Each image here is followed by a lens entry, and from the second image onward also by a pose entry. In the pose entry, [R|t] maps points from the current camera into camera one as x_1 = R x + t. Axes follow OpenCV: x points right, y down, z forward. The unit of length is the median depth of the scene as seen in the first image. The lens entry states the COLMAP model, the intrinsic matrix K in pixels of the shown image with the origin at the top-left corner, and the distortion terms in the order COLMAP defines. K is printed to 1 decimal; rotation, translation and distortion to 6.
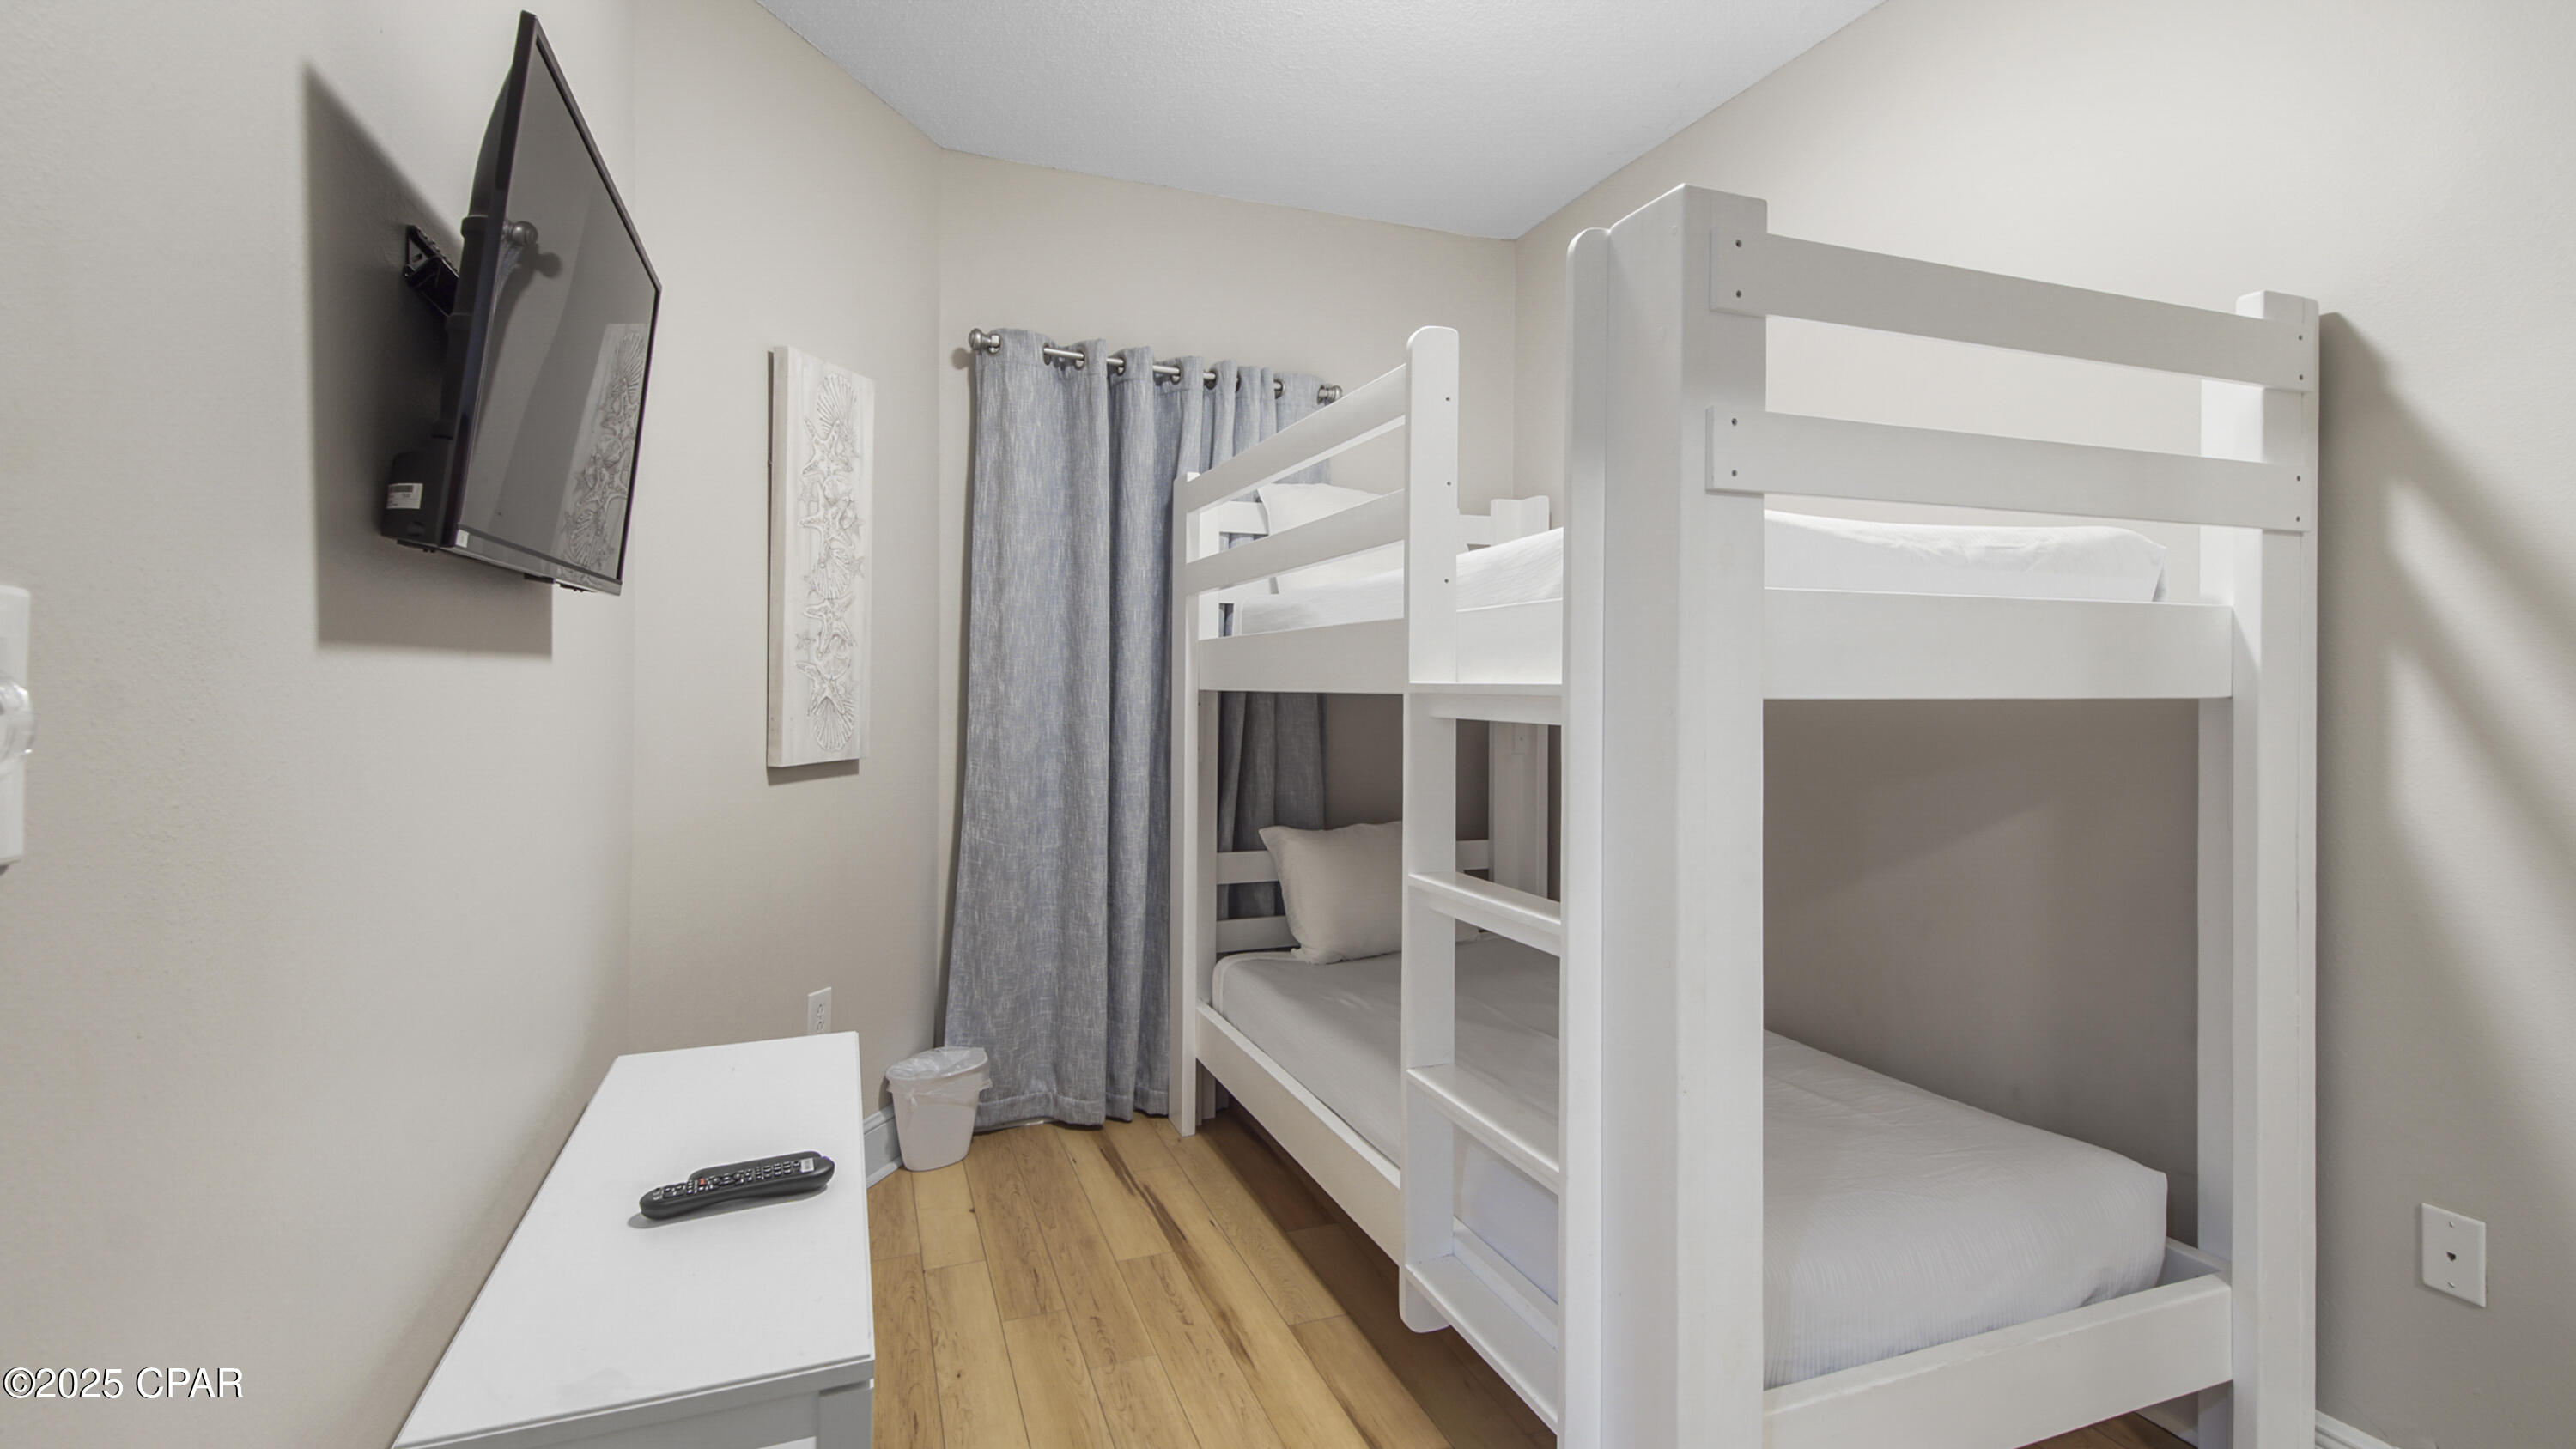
lens RADIAL K [[1143.4, 0, 1278.4], [0, 1143.4, 683.3], [0, 0, 1]] dist [0.022691, -0.015566]
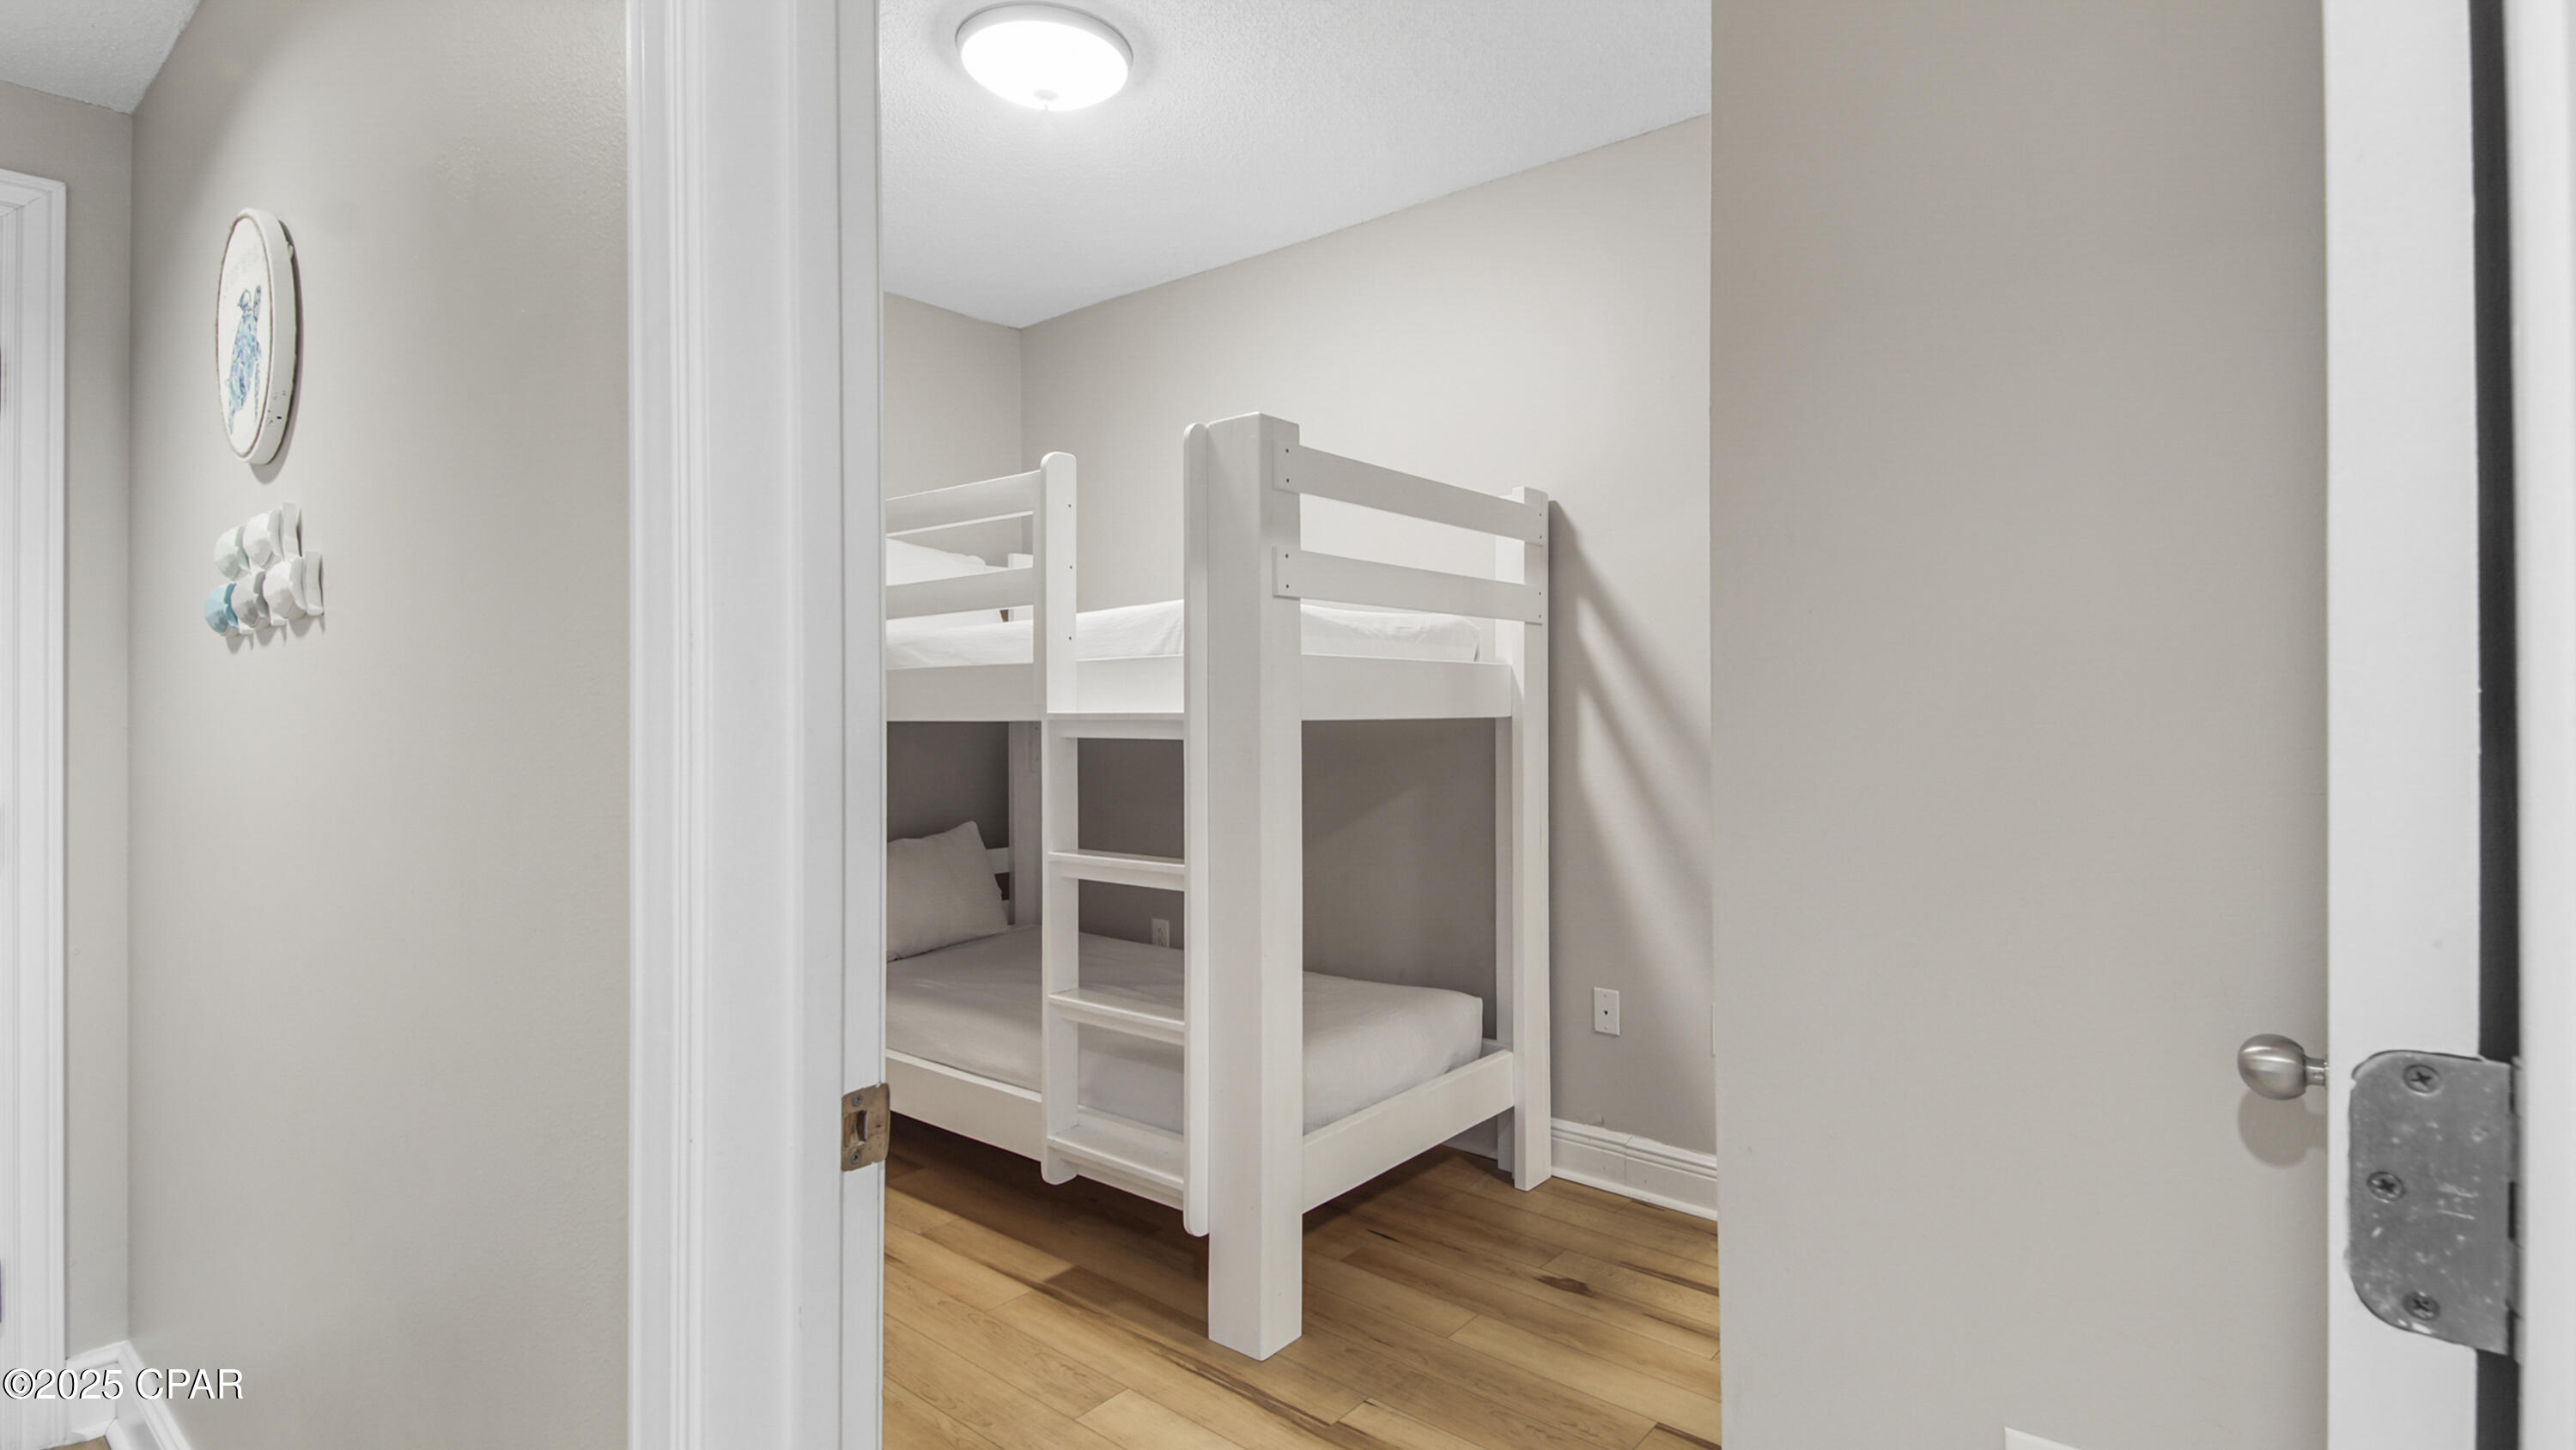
lens RADIAL K [[1187.6, 0, 1288.0], [0, 1187.6, 725.0], [0, 0, 1]] dist [0.000398, 0.000055]
pose [[0.869040, -0.012397, 0.494586, -0.358808], [0.007437, 0.999900, 0.011996, -0.000190], [-0.494686, -0.006747, 0.869046, -0.398850]]
